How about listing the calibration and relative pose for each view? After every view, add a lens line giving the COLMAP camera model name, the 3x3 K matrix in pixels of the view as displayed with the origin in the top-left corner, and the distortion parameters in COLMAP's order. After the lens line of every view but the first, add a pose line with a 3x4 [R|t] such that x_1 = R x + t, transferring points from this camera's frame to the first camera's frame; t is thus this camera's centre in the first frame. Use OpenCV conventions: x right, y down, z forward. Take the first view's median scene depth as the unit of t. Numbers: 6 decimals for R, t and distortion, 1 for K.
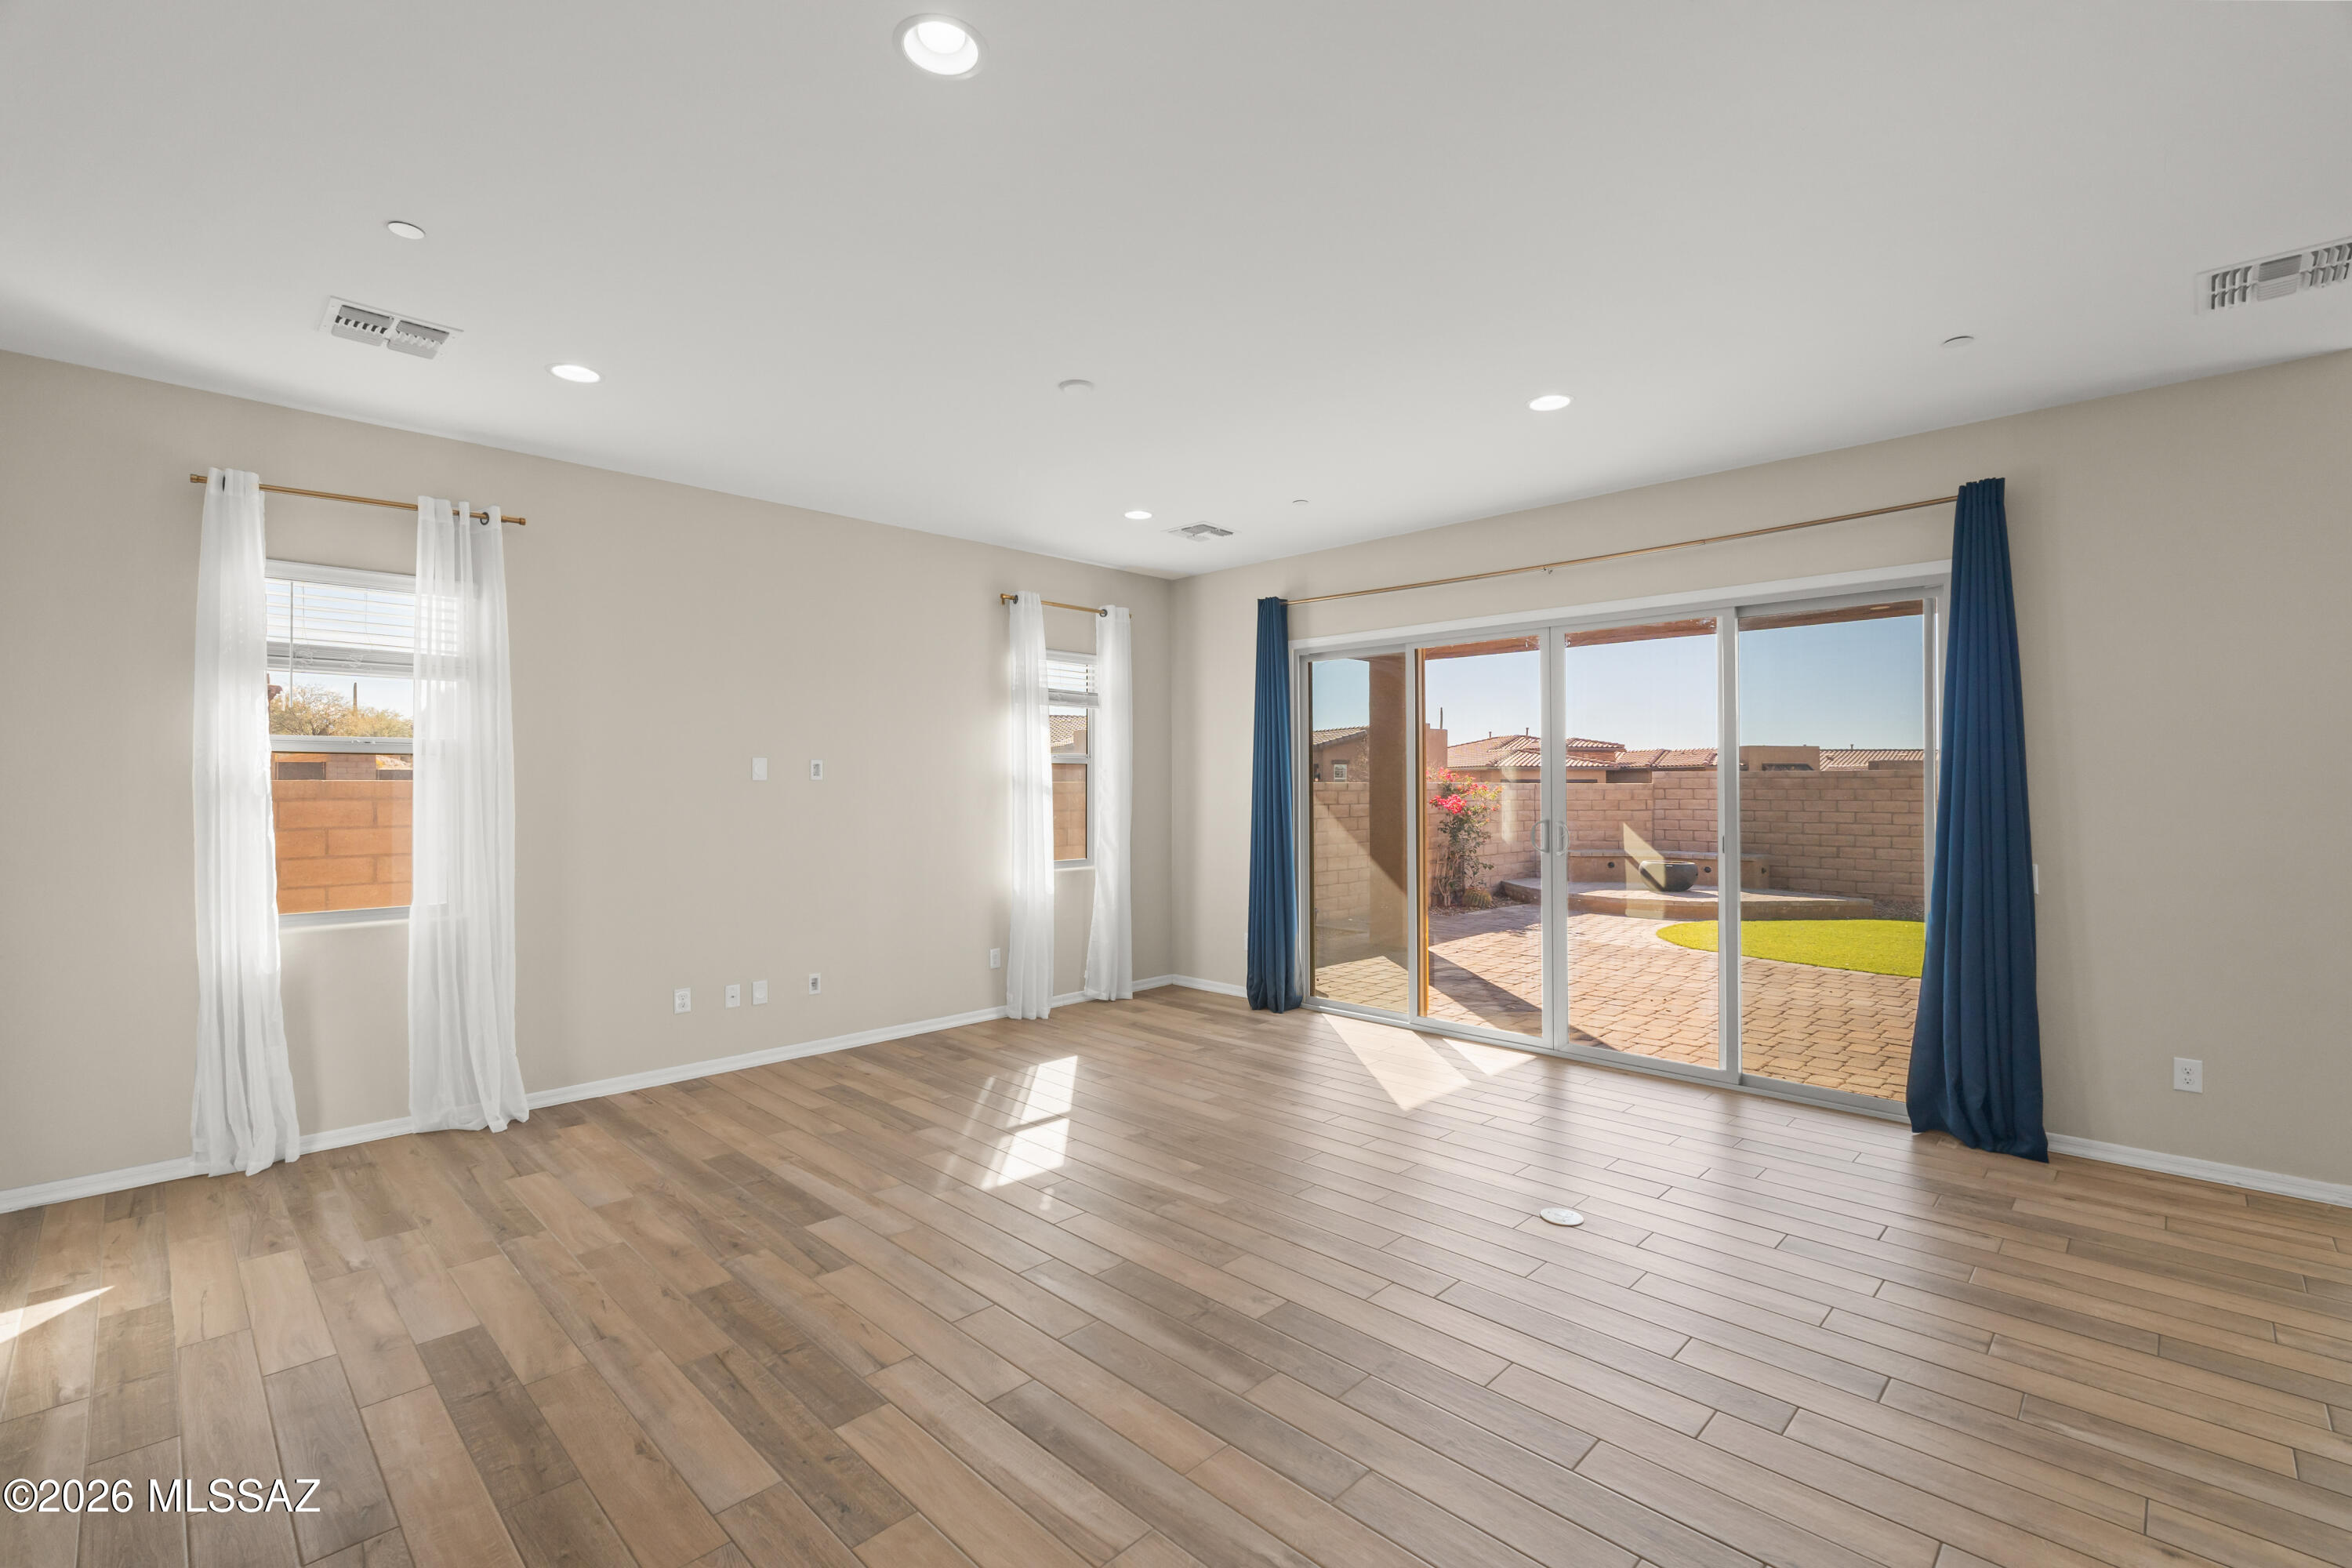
lens RADIAL K [[1021.3, 0, 1177.6], [0, 1021.3, 778.3], [0, 0, 1]] dist [-0.002056, -0.000241]
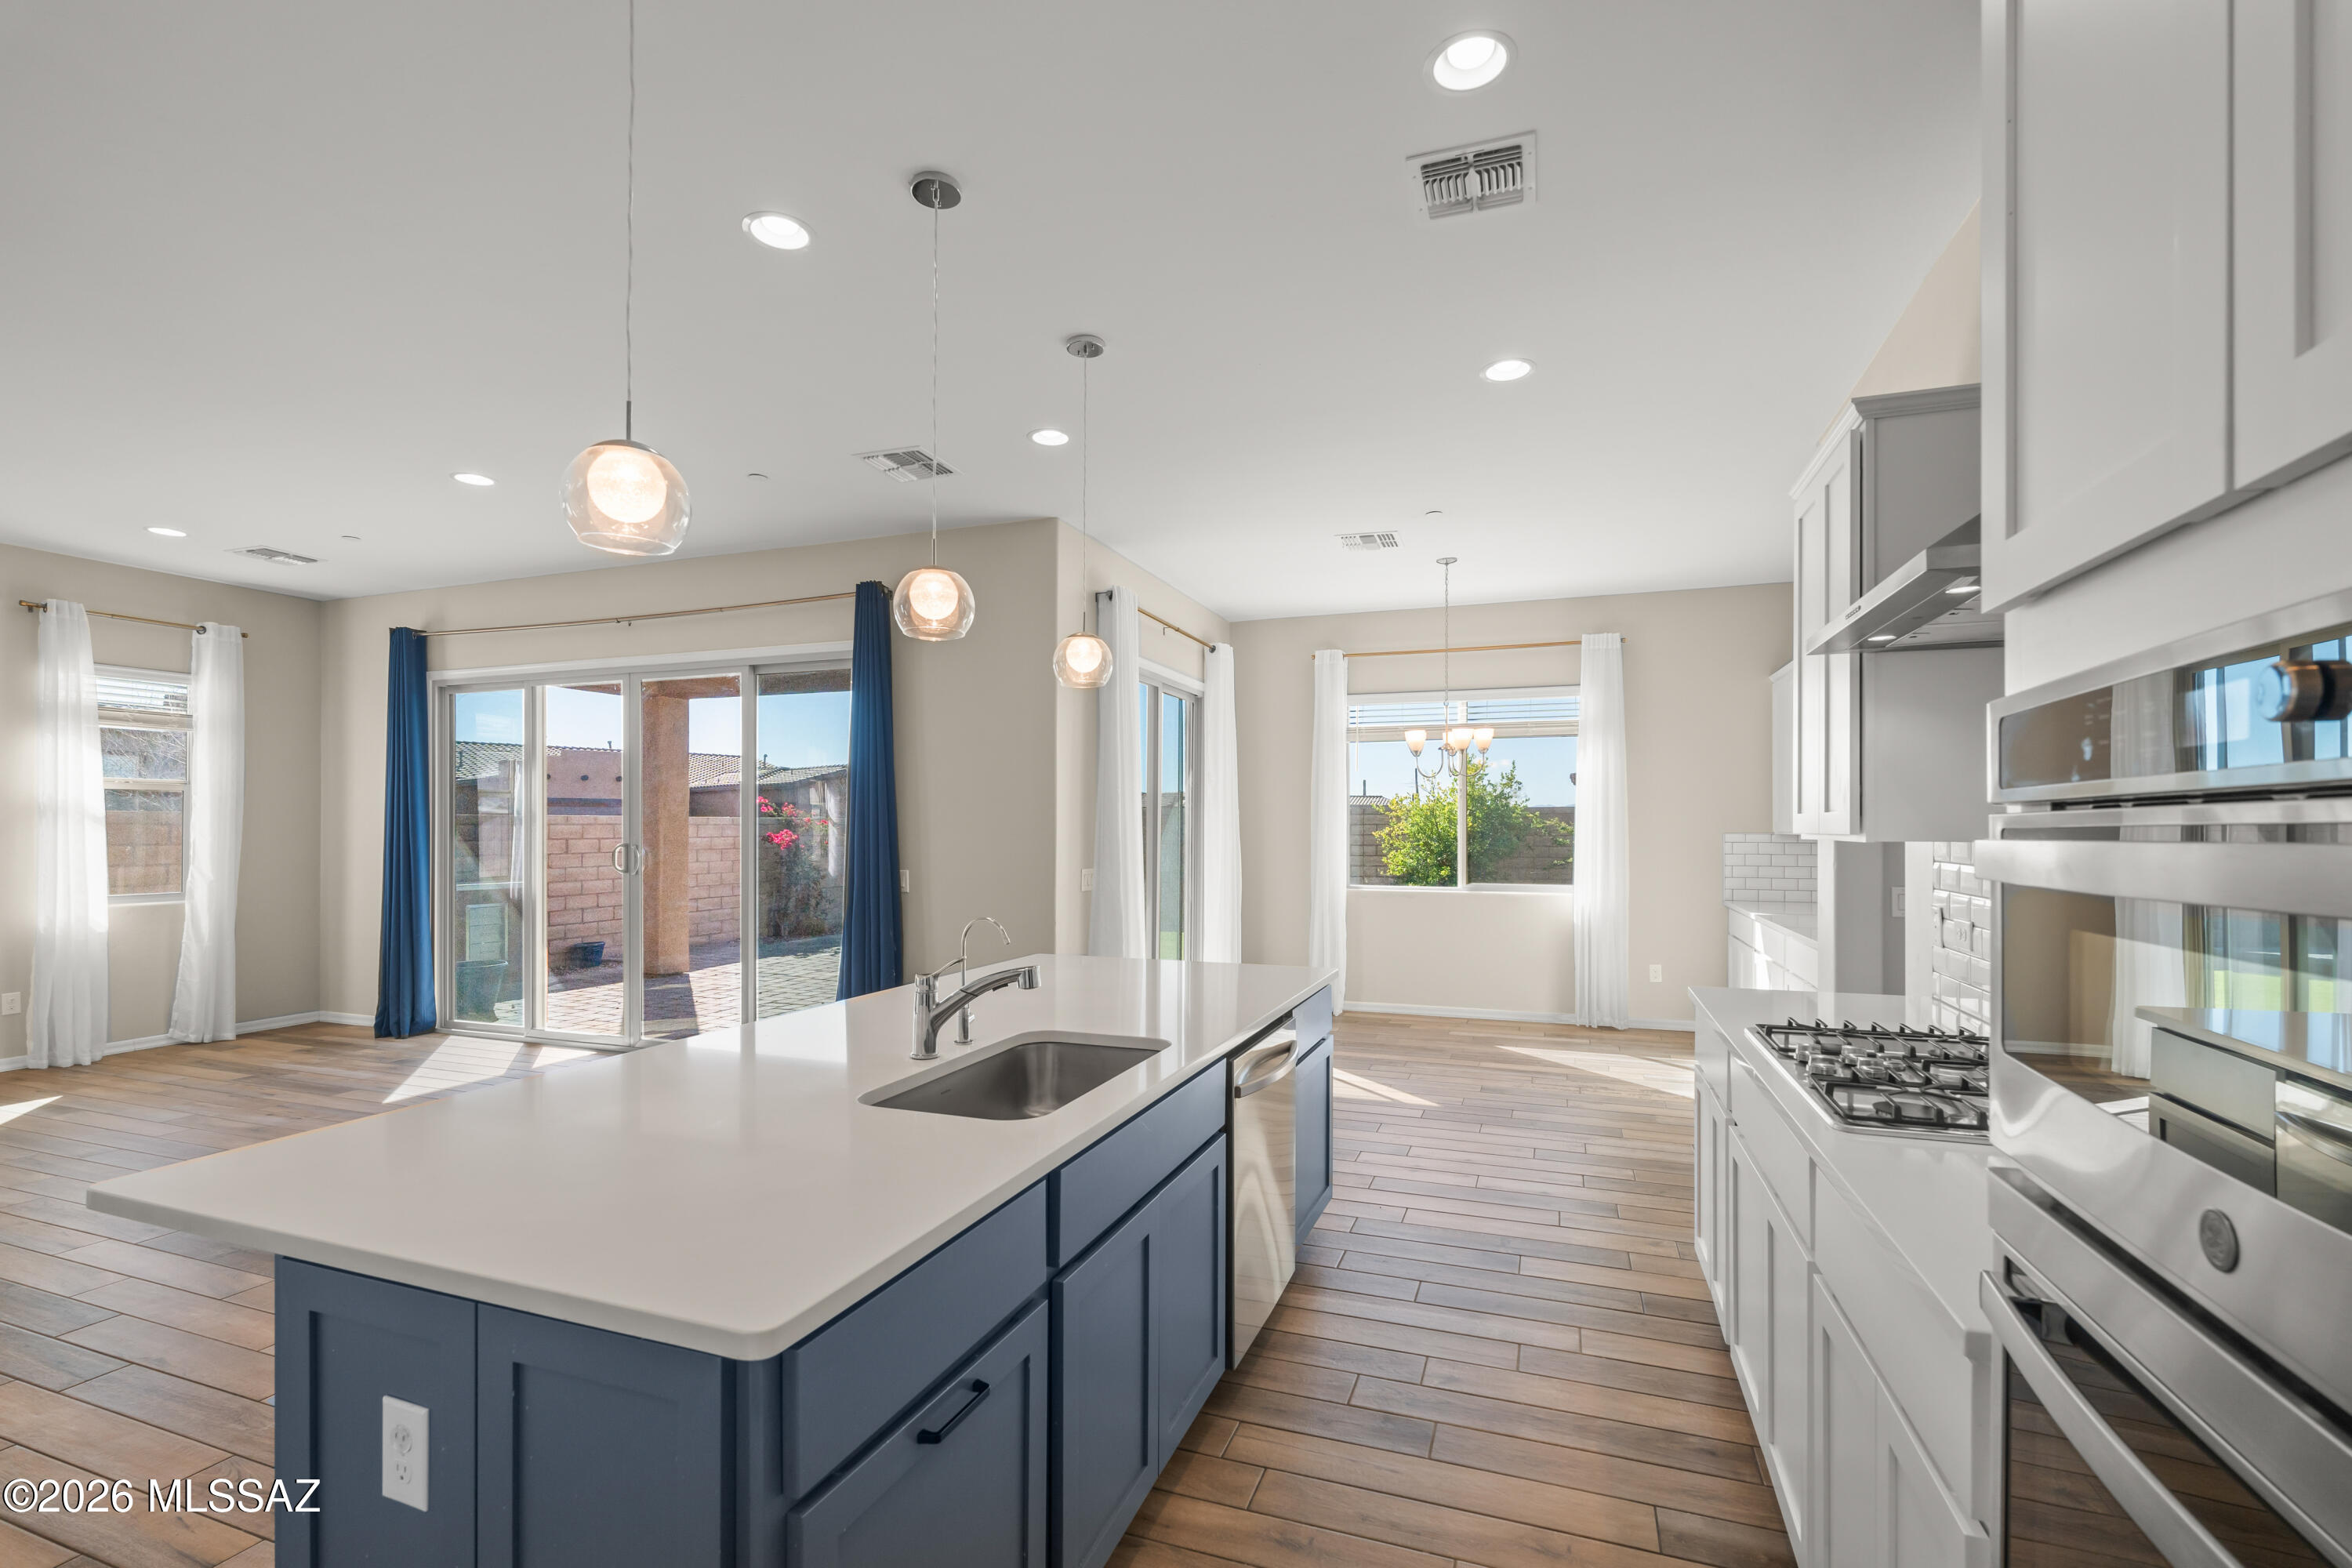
lens RADIAL K [[1021.3, 0, 1127.3], [0, 1021.3, 823.3], [0, 0, 1]] dist [-0.002056, -0.000241]
pose [[0.911906, 0.000956, 0.410398, 0.429644], [-0.003369, 0.999981, 0.005157, 0.010515], [-0.410385, -0.006086, 0.911892, -0.273950]]
